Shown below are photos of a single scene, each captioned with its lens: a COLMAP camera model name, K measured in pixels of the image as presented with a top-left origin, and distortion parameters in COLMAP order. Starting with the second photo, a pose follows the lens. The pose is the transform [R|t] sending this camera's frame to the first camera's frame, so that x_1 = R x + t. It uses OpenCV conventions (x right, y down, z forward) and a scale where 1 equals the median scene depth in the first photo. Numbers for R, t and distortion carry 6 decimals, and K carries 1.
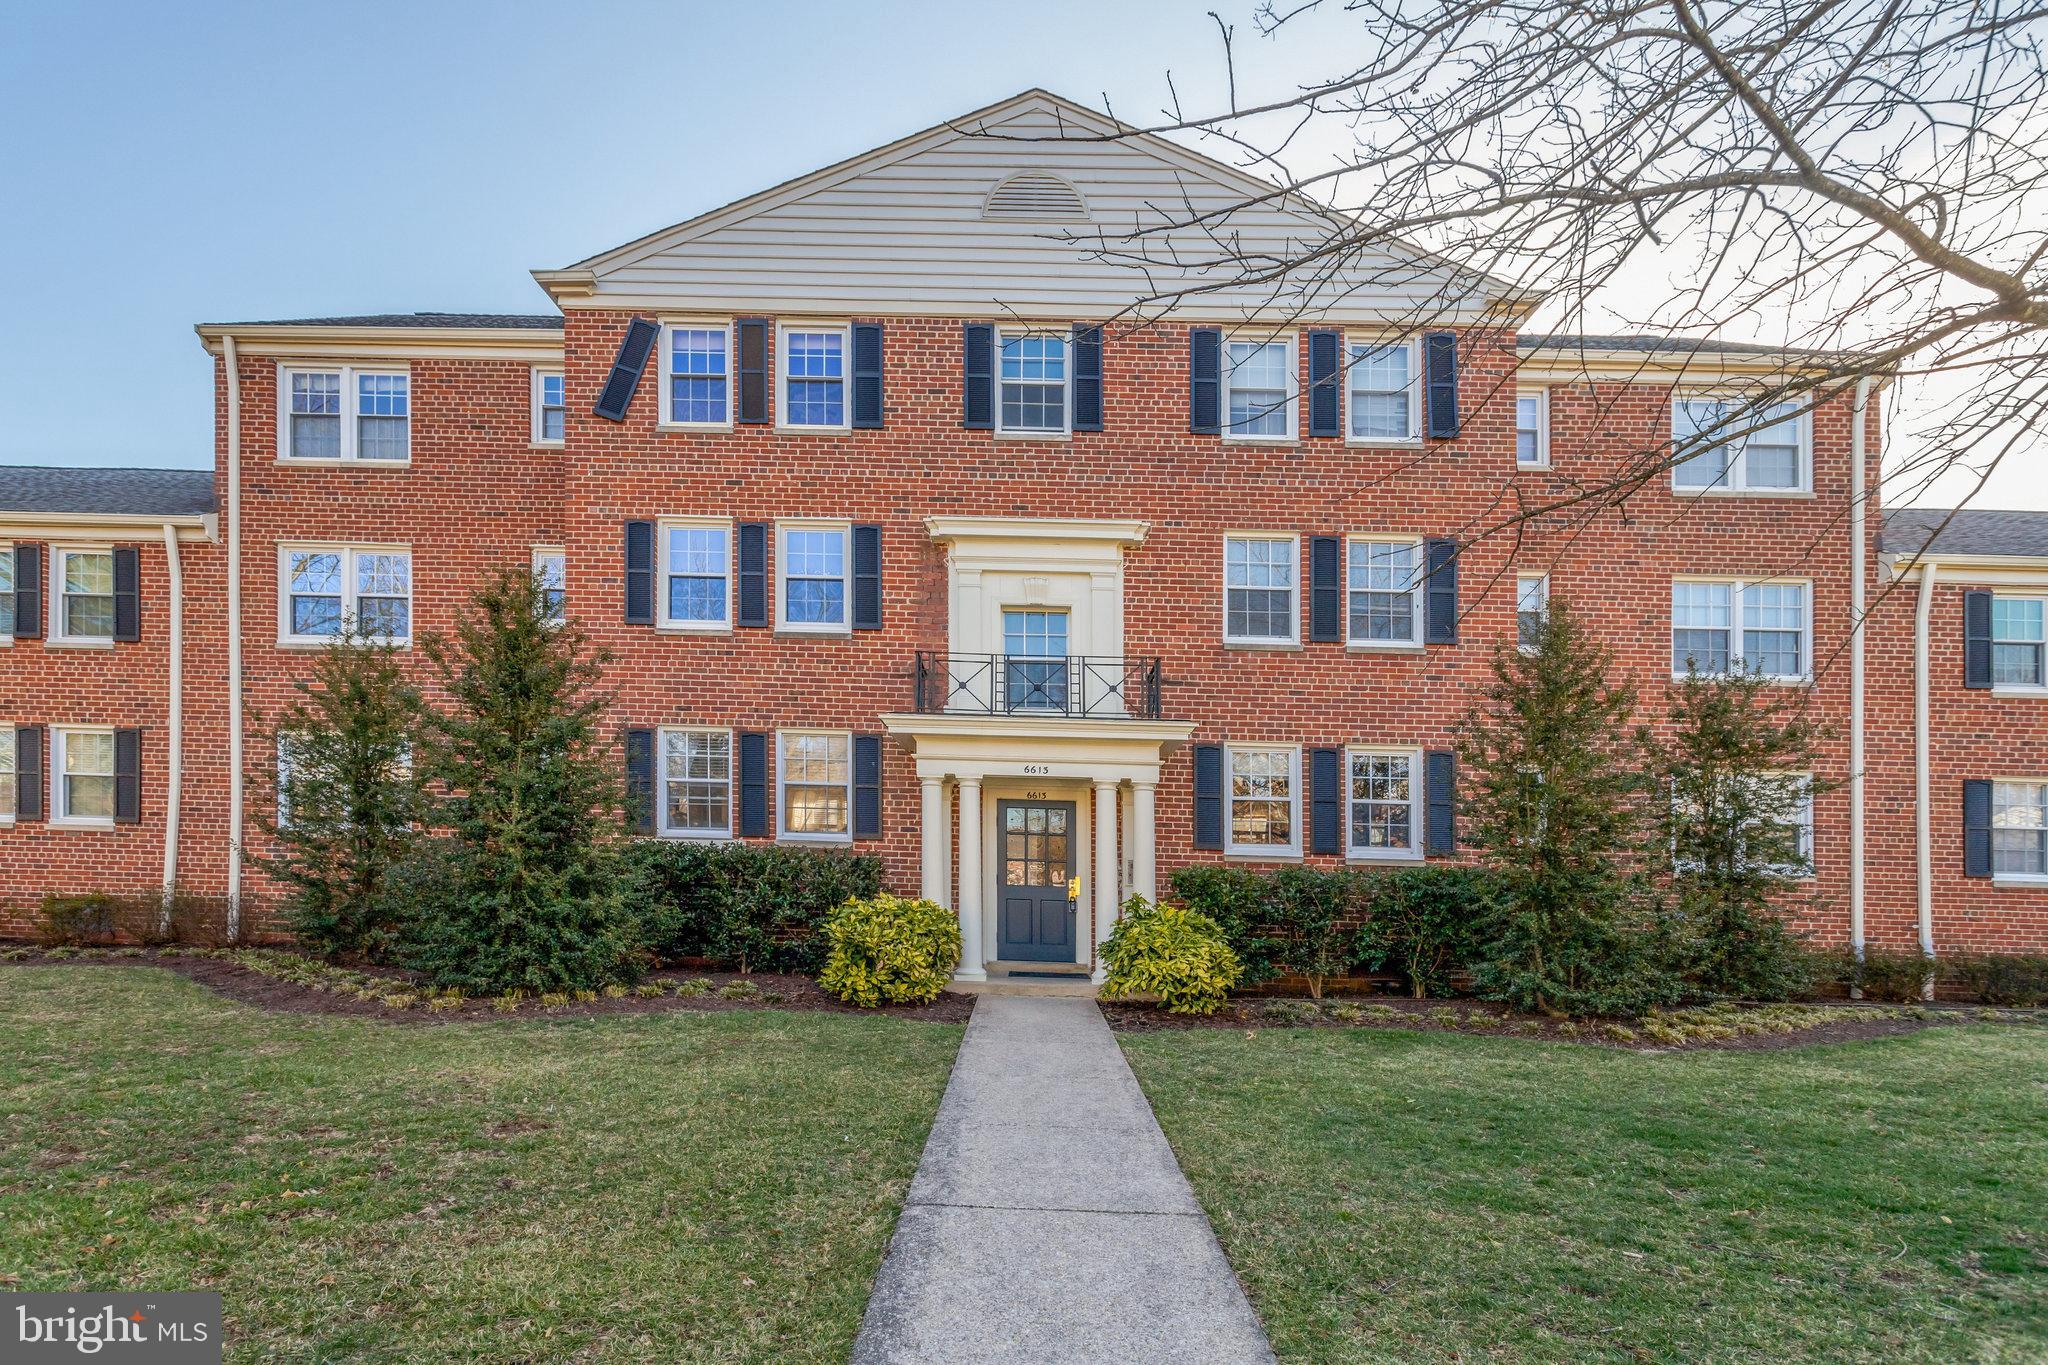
lens RADIAL K [[1073.9, 0, 1008.4], [0, 1073.9, 748.1], [0, 0, 1]] dist [-0.019232, 0.008793]
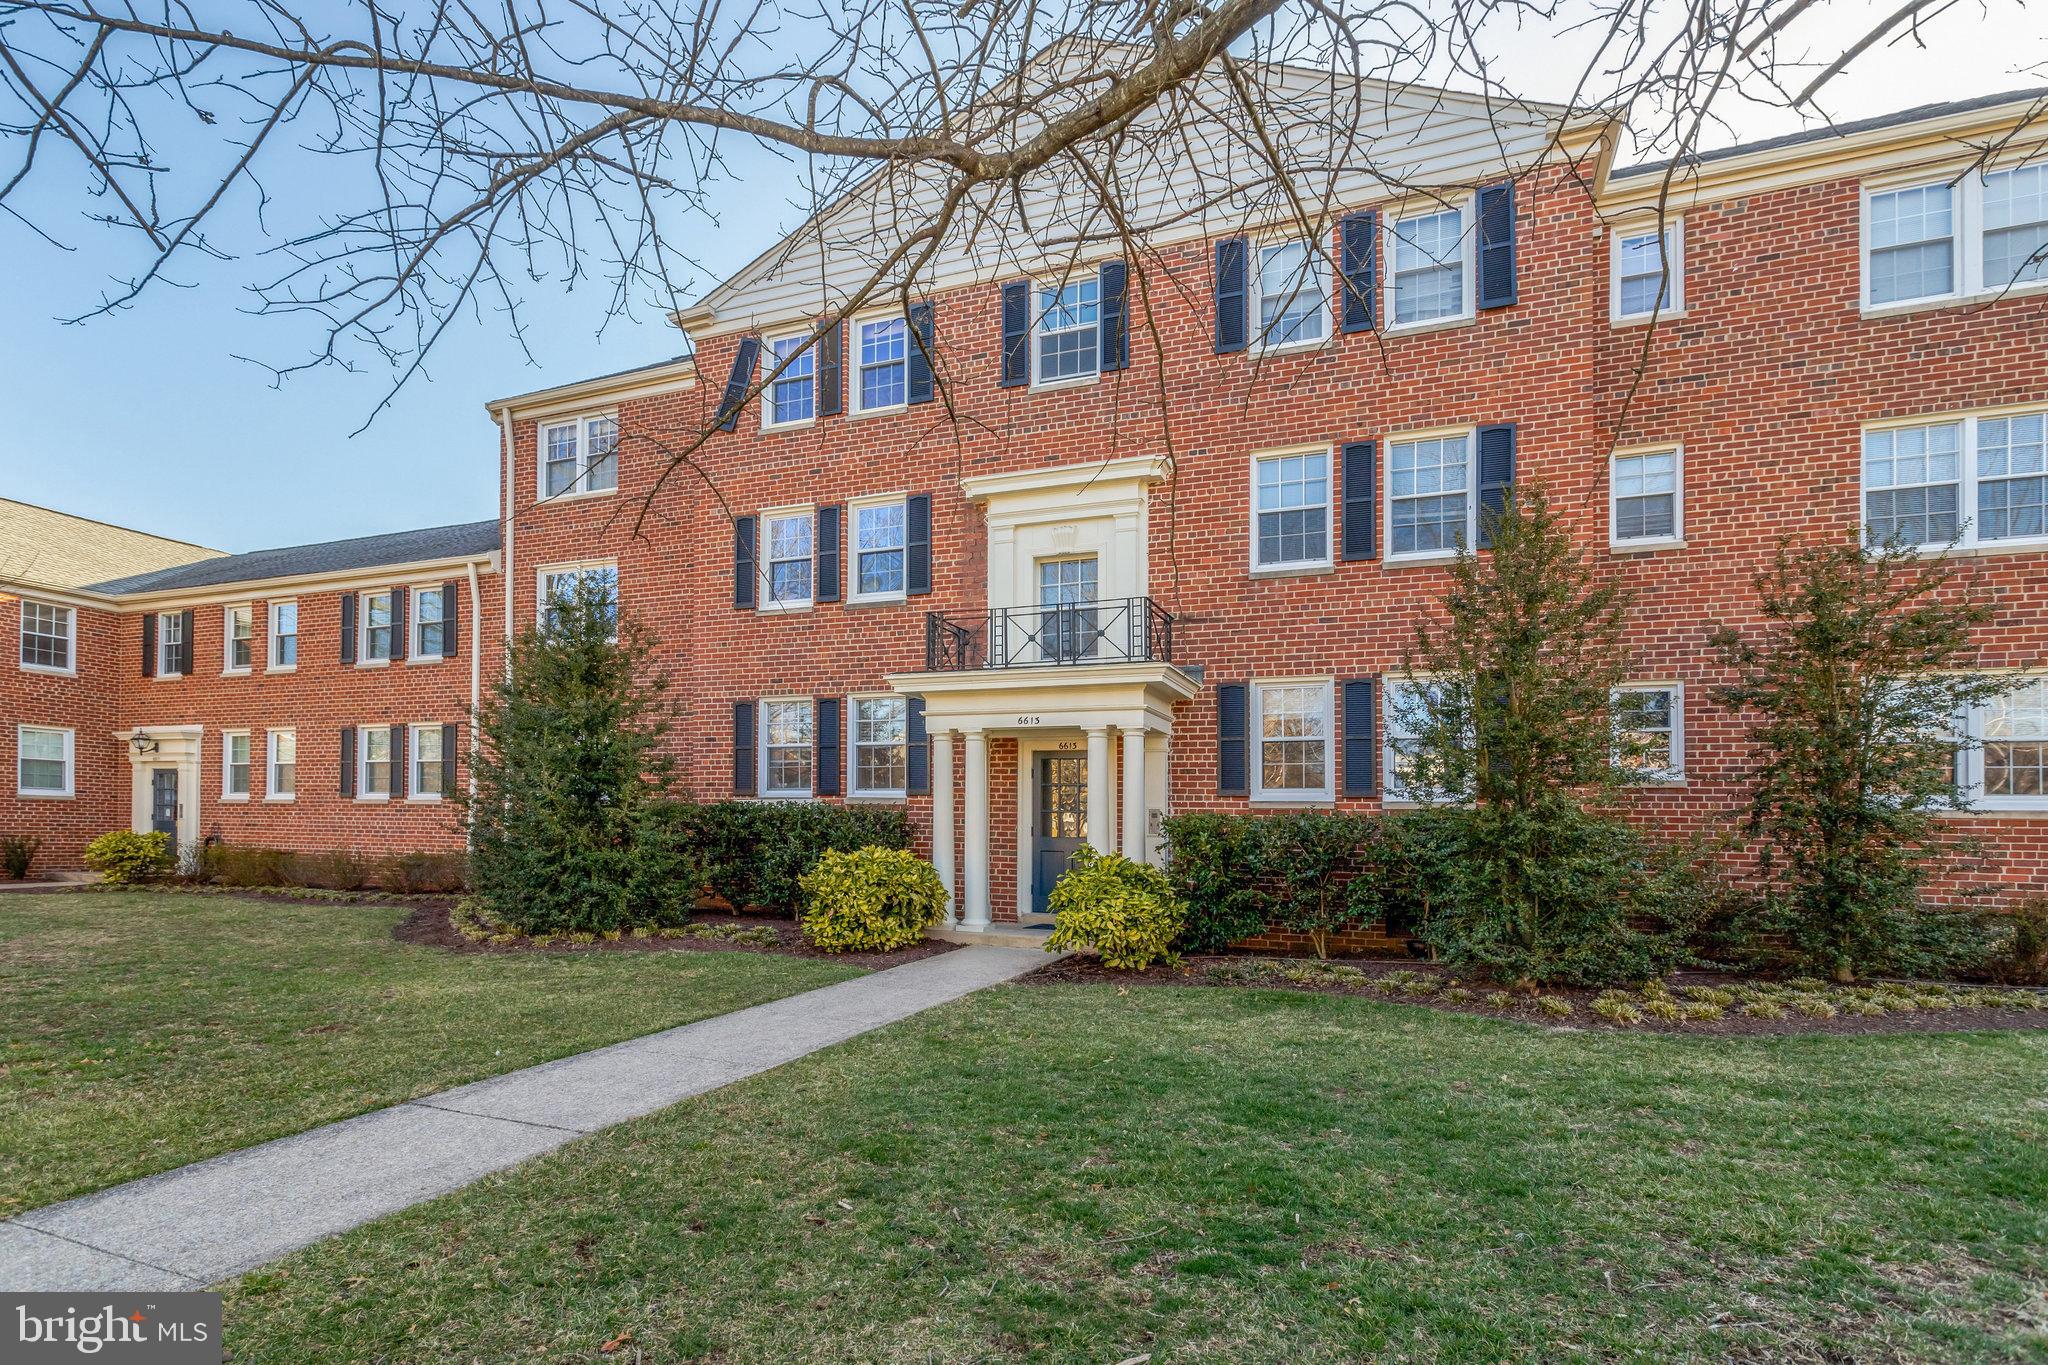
lens RADIAL K [[1073.9, 0, 998.9], [0, 1073.9, 698.0], [0, 0, 1]] dist [-0.019232, 0.008793]
pose [[0.925710, -0.061093, -0.373269, 0.330860], [0.060875, 0.998069, -0.012384, 0.008480], [0.373304, -0.011259, 0.927641, 0.052596]]
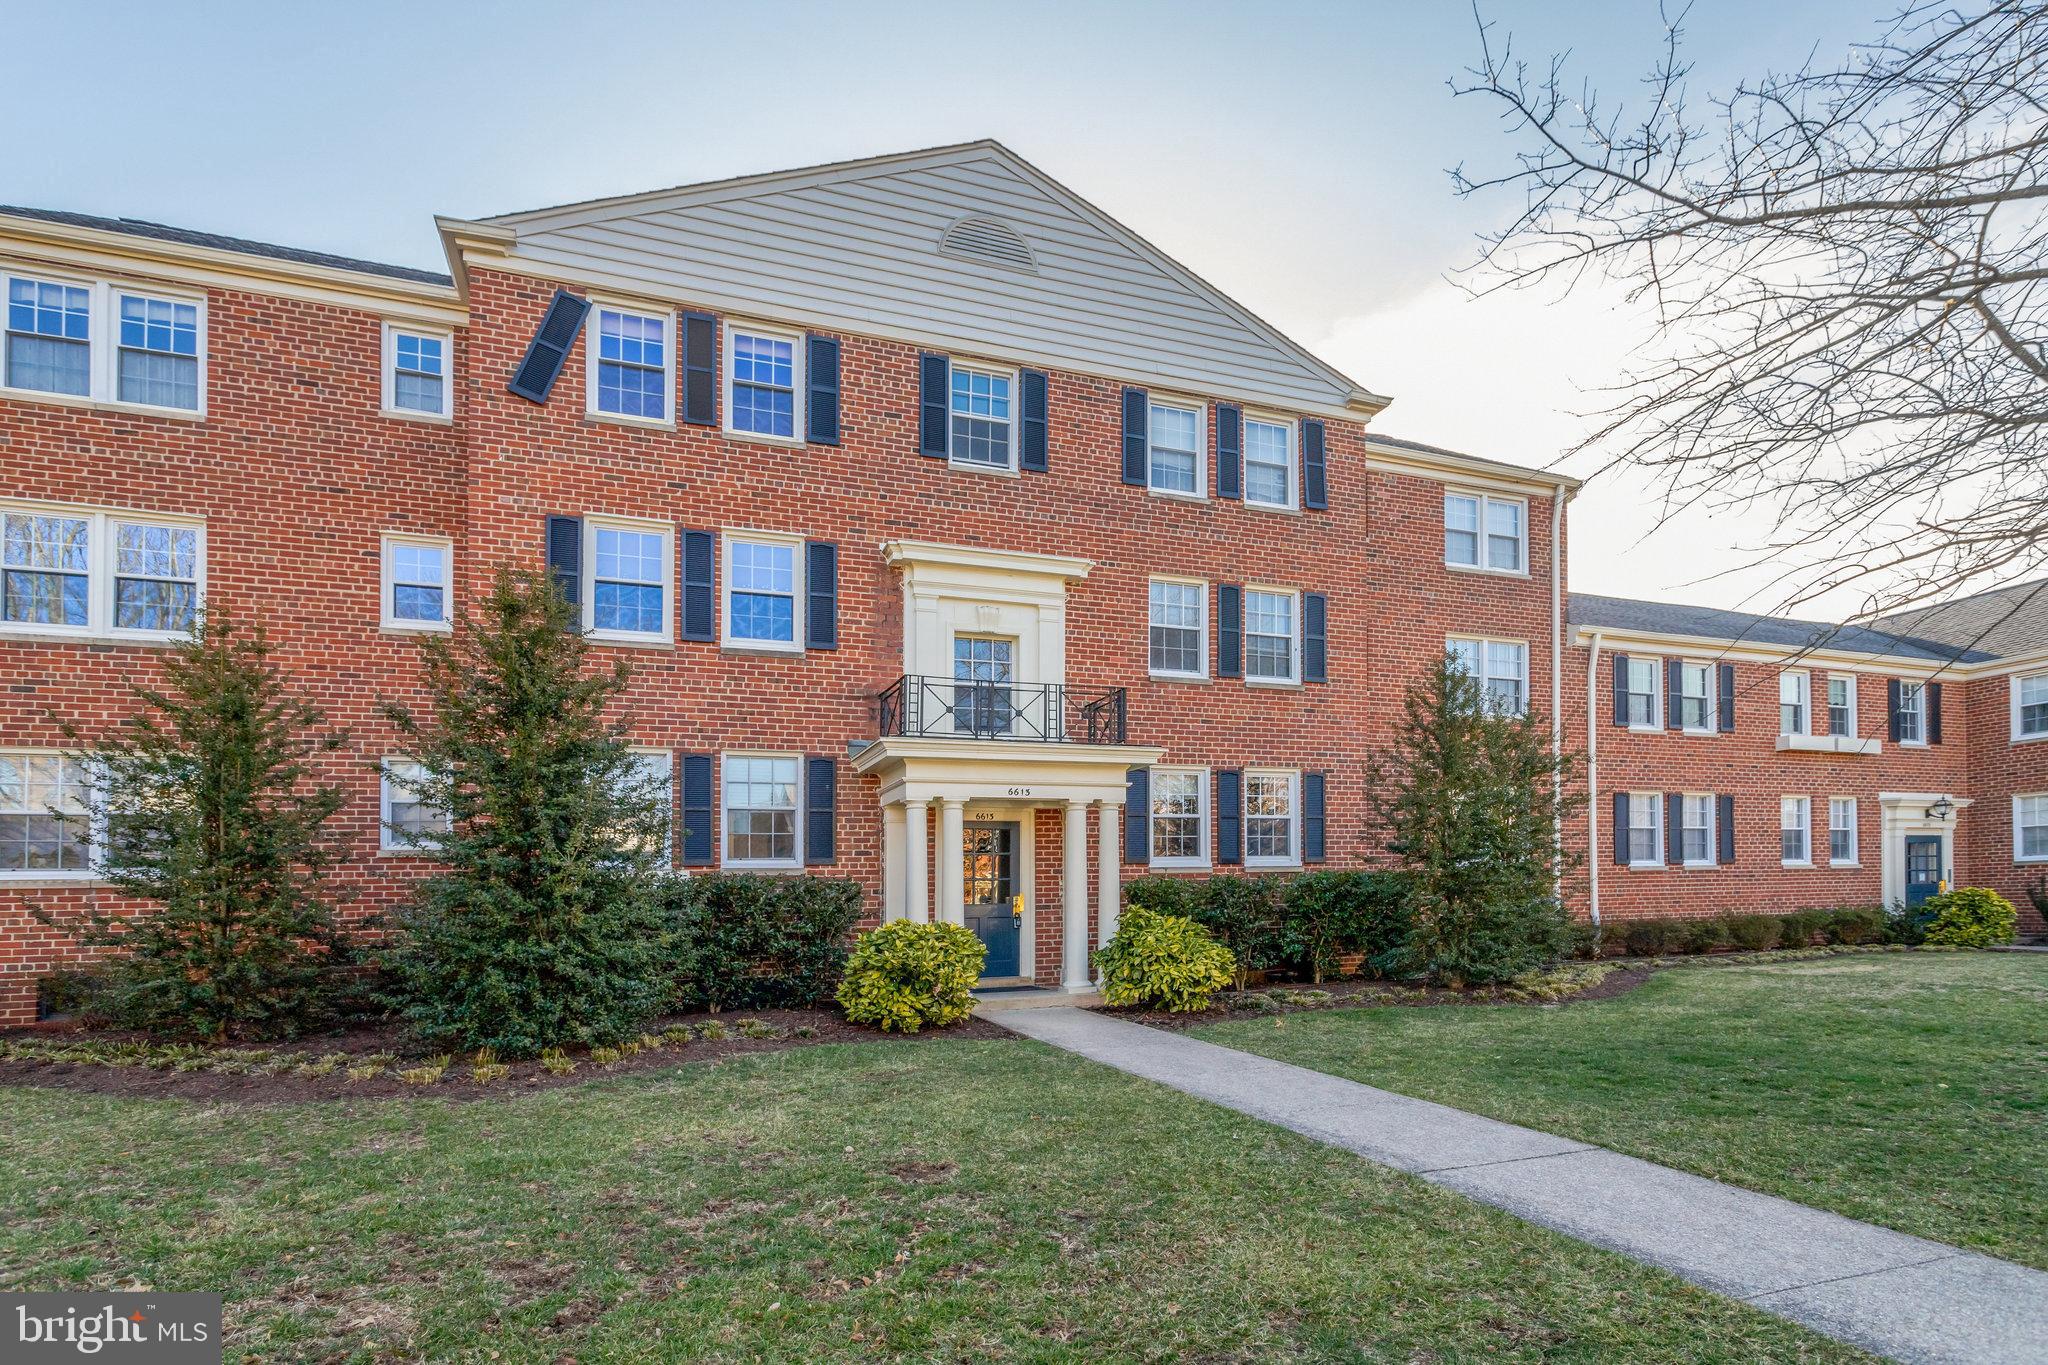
lens RADIAL K [[1073.9, 0, 999.3], [0, 1073.9, 751.6], [0, 0, 1]] dist [-0.019232, 0.008793]
pose [[0.923913, 0.005645, 0.382562, -0.360563], [-0.001580, 0.999939, -0.010939, -0.006948], [-0.382600, 0.009503, 0.923865, 0.037393]]
